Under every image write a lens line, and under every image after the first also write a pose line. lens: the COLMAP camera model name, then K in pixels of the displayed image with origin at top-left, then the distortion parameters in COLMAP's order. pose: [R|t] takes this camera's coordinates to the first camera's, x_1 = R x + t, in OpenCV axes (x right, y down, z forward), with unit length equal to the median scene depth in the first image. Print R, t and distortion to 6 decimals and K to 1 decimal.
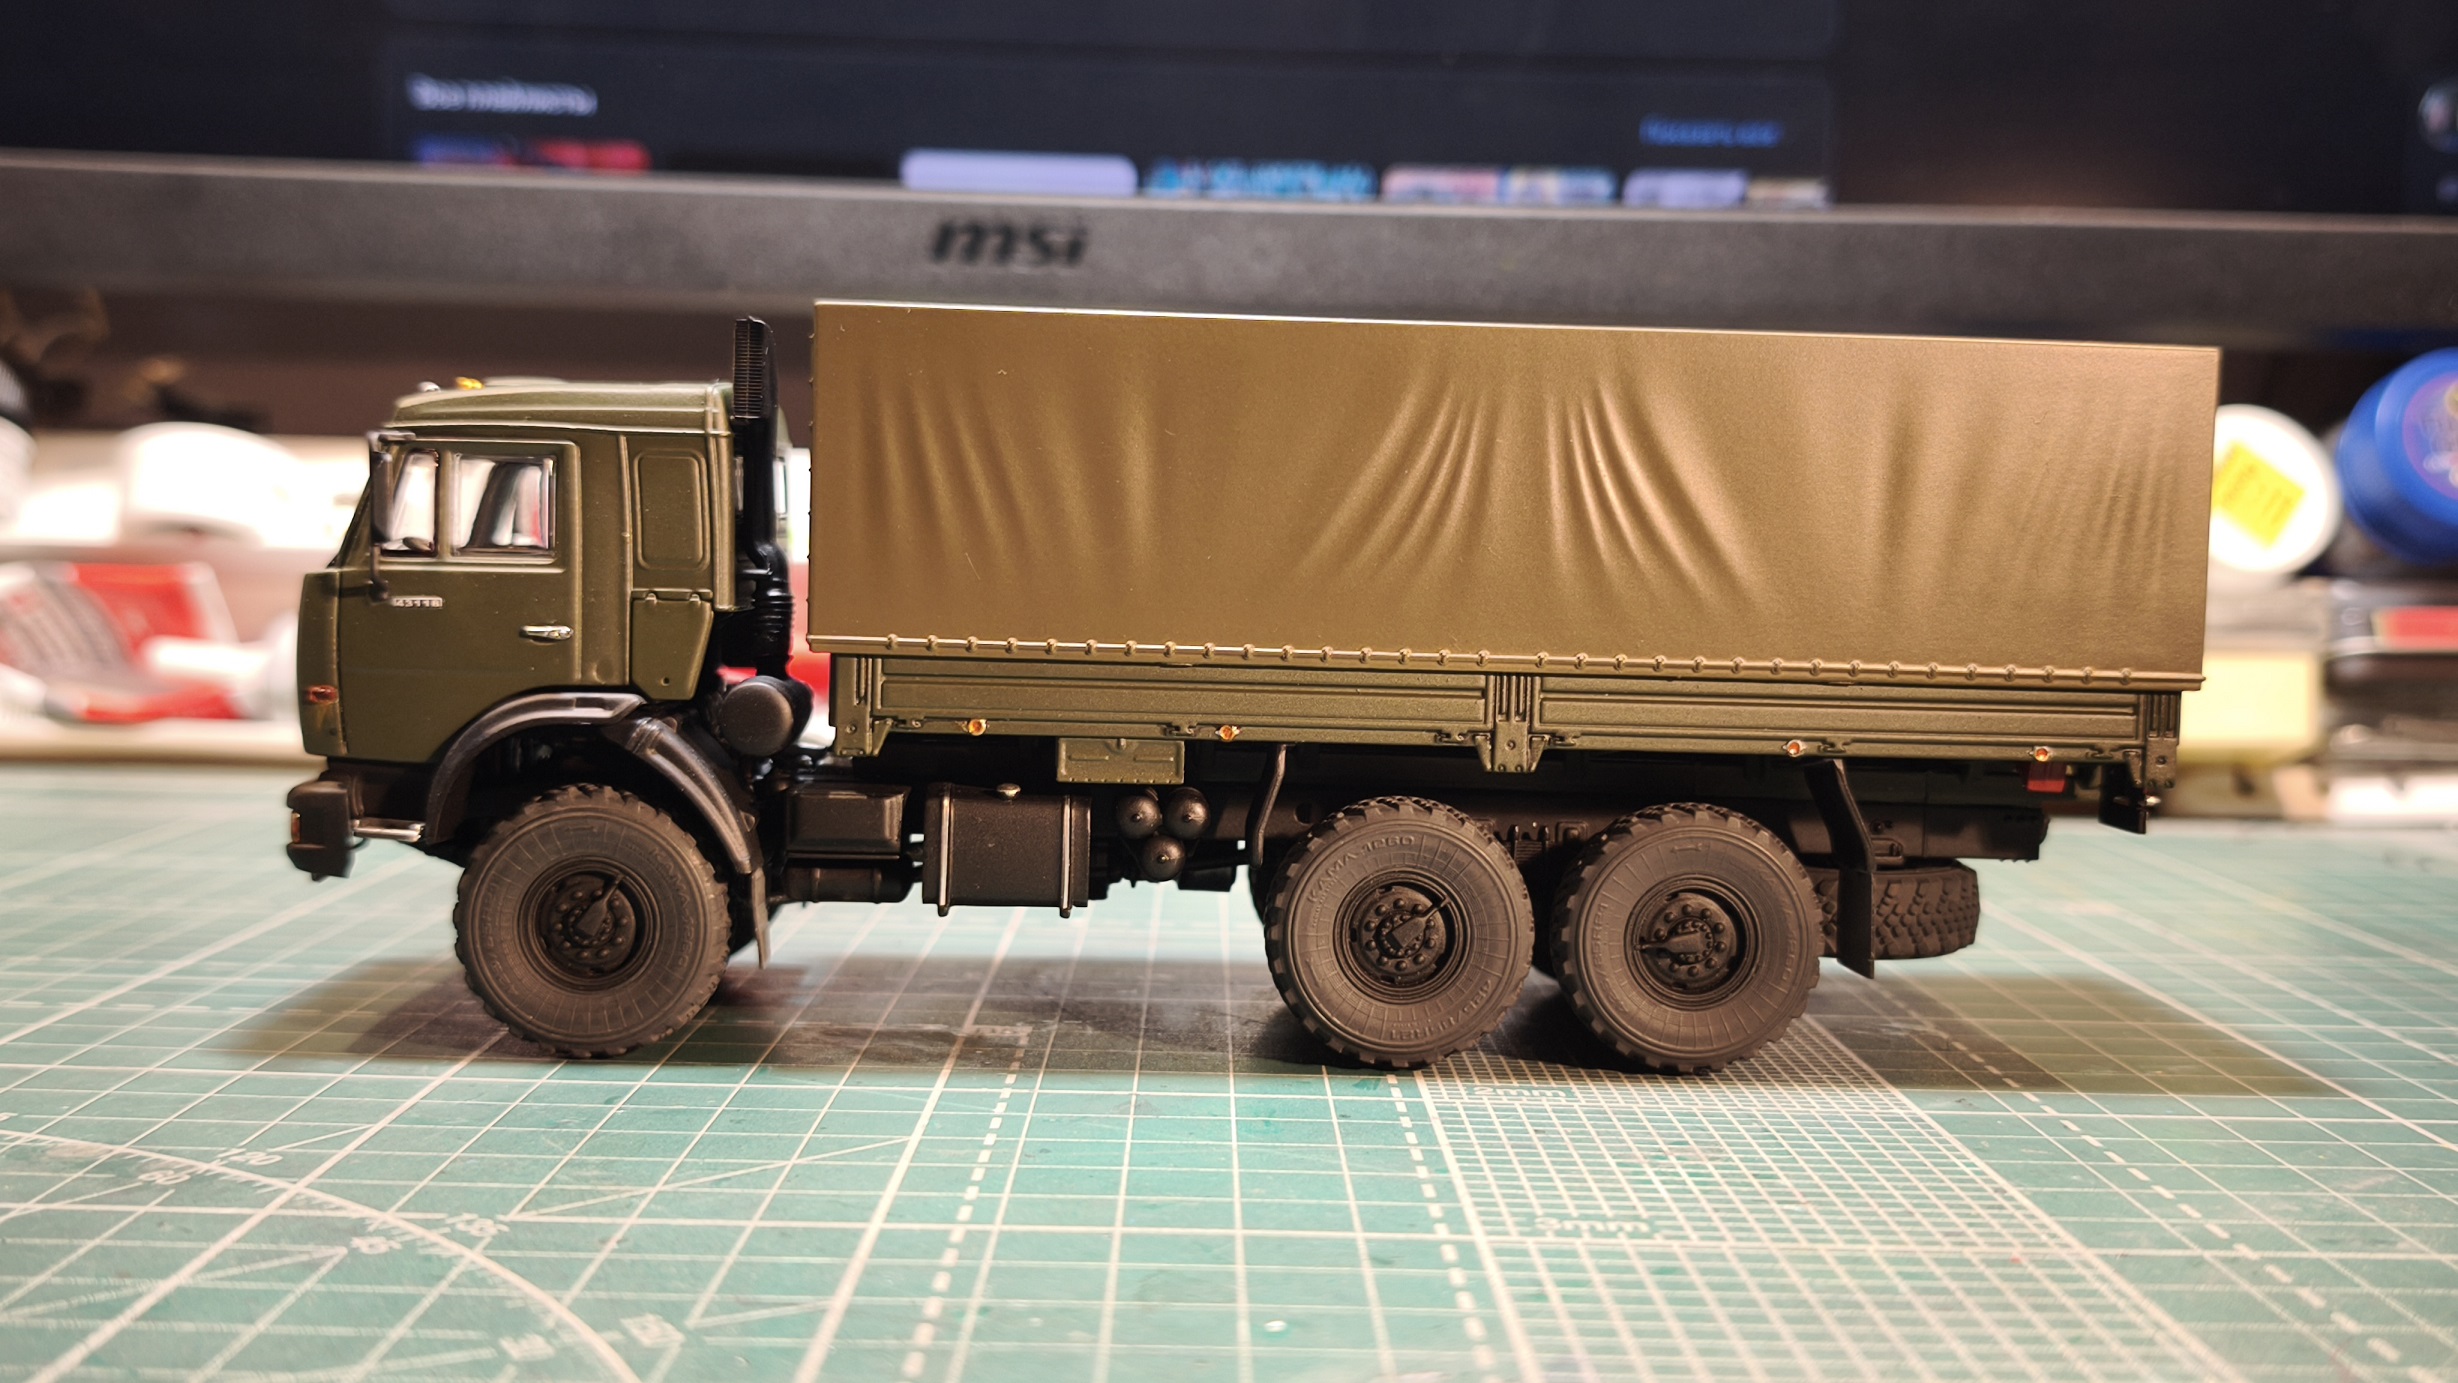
lens RADIAL K [[2762.7, 0, 1236.2], [0, 2762.7, 665.9], [0, 0, 1]] dist [-0.072388, 0.000000]
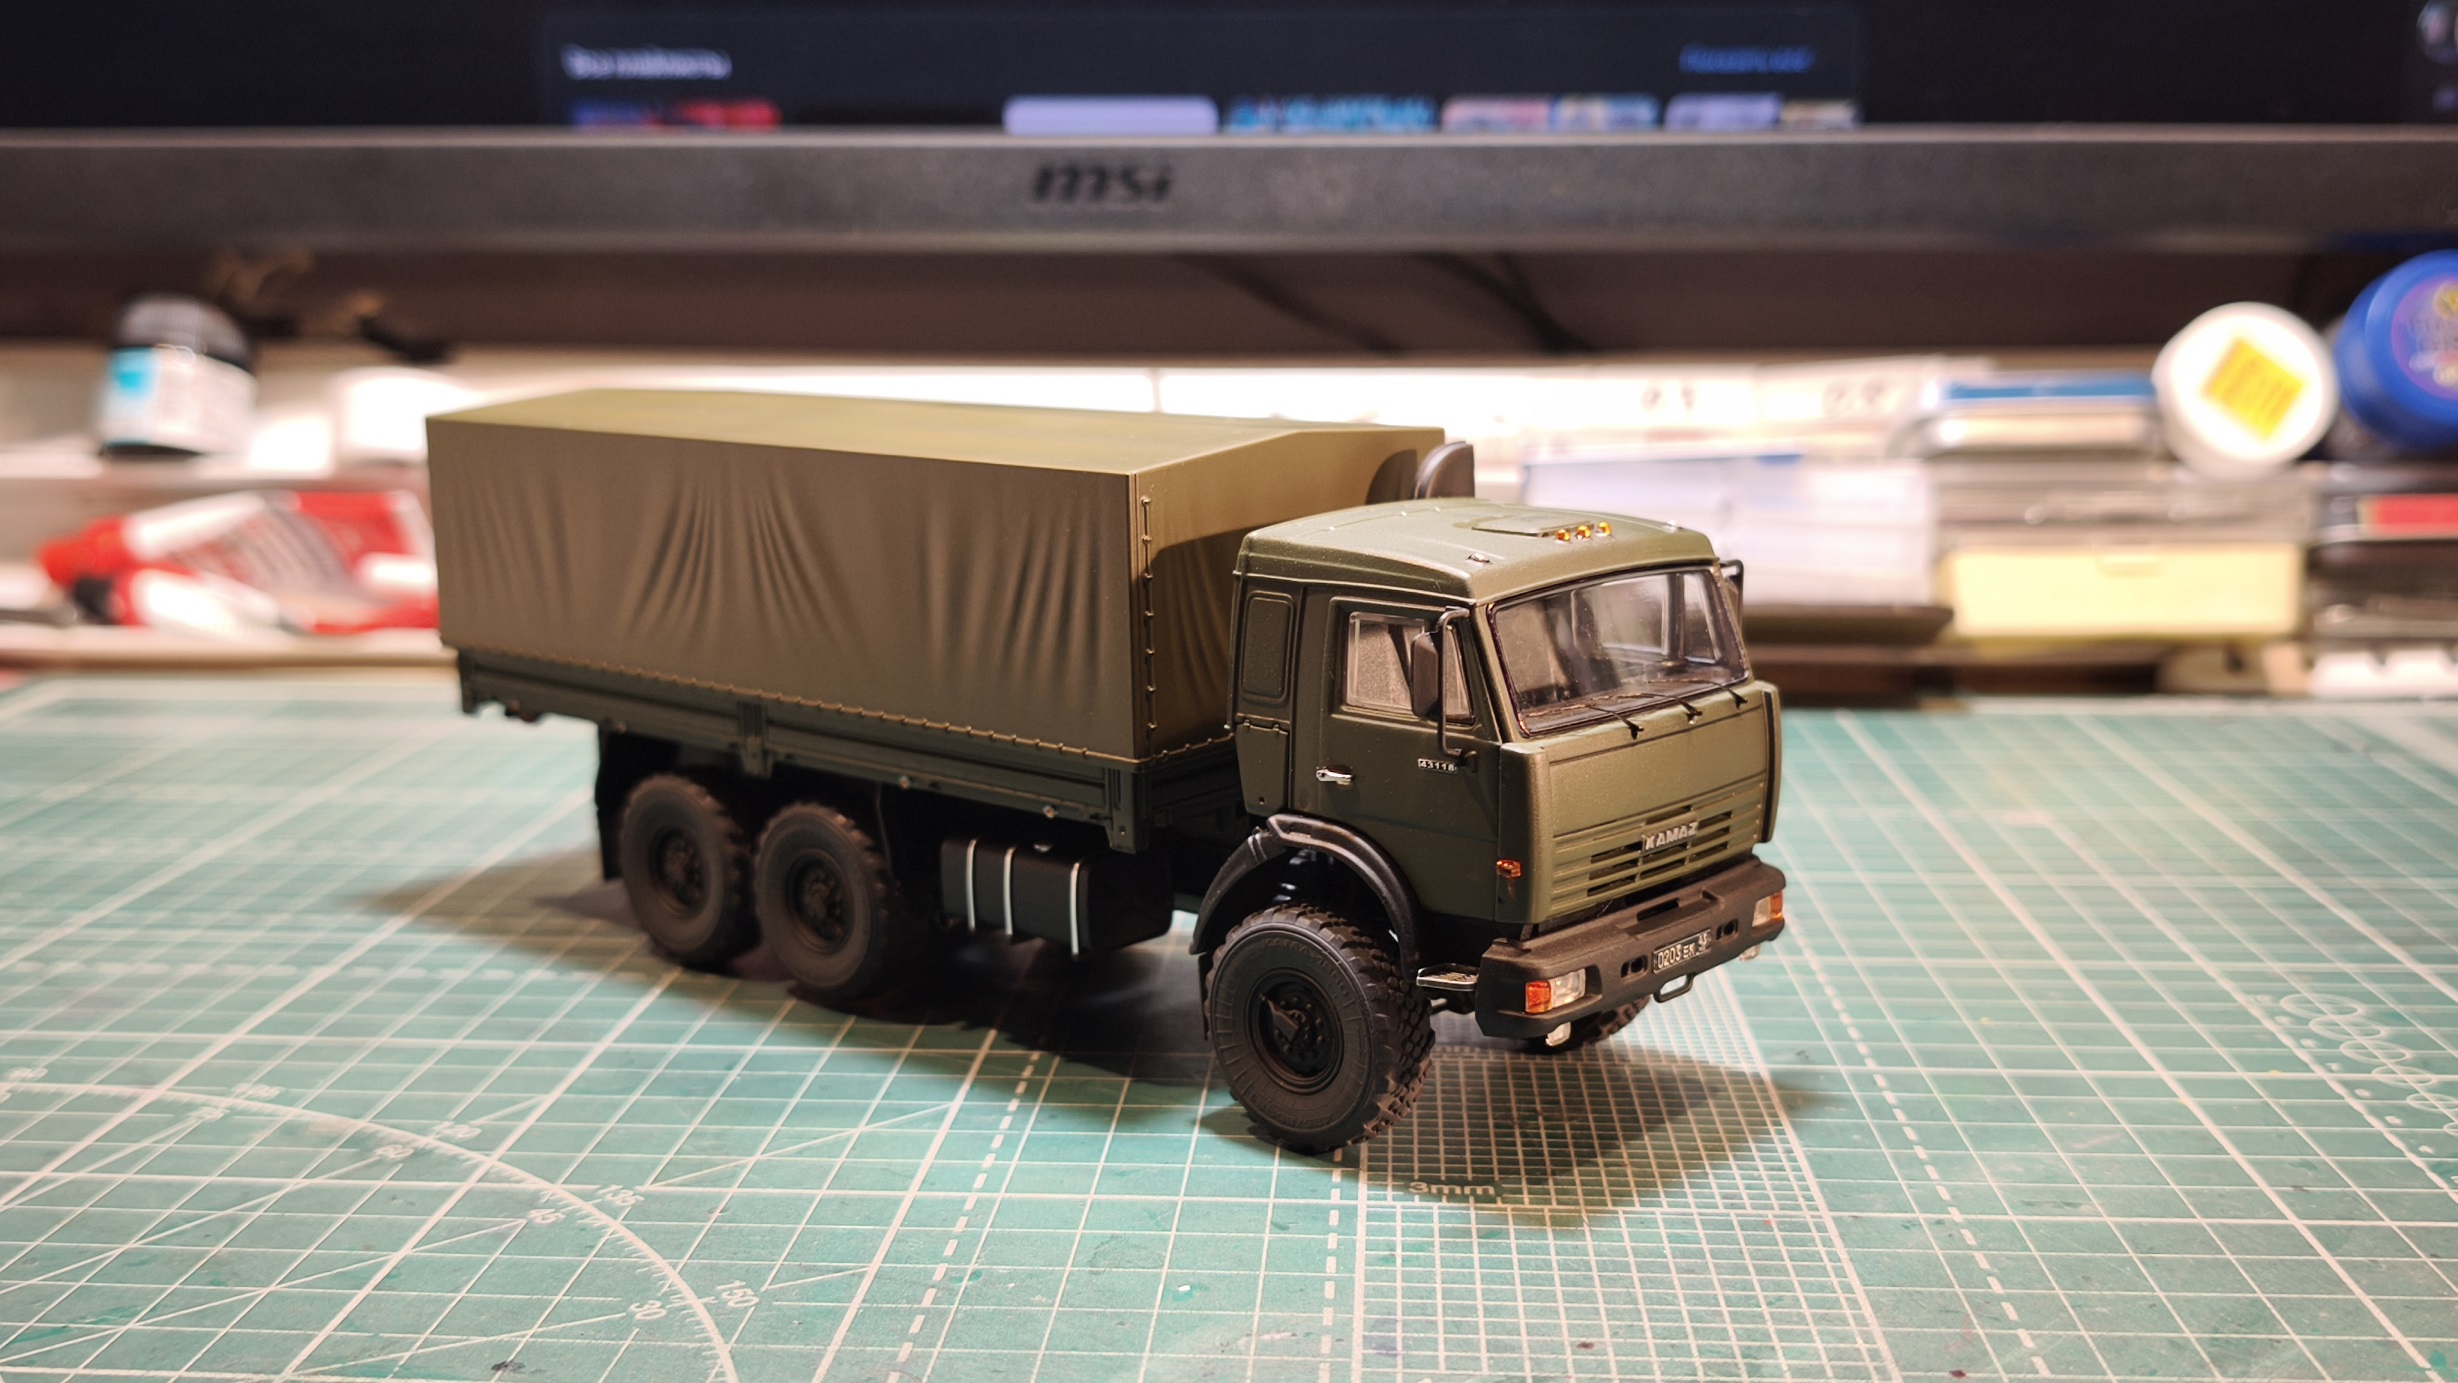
lens RADIAL K [[2762.7, 0, 1214.9], [0, 2762.7, 717.2], [0, 0, 1]] dist [-0.072388, 0.000000]
pose [[0.996422, -0.011134, -0.083782, 0.054683], [0.021450, 0.992143, 0.123258, -0.078832], [0.081751, -0.124614, 0.988832, -0.120688]]
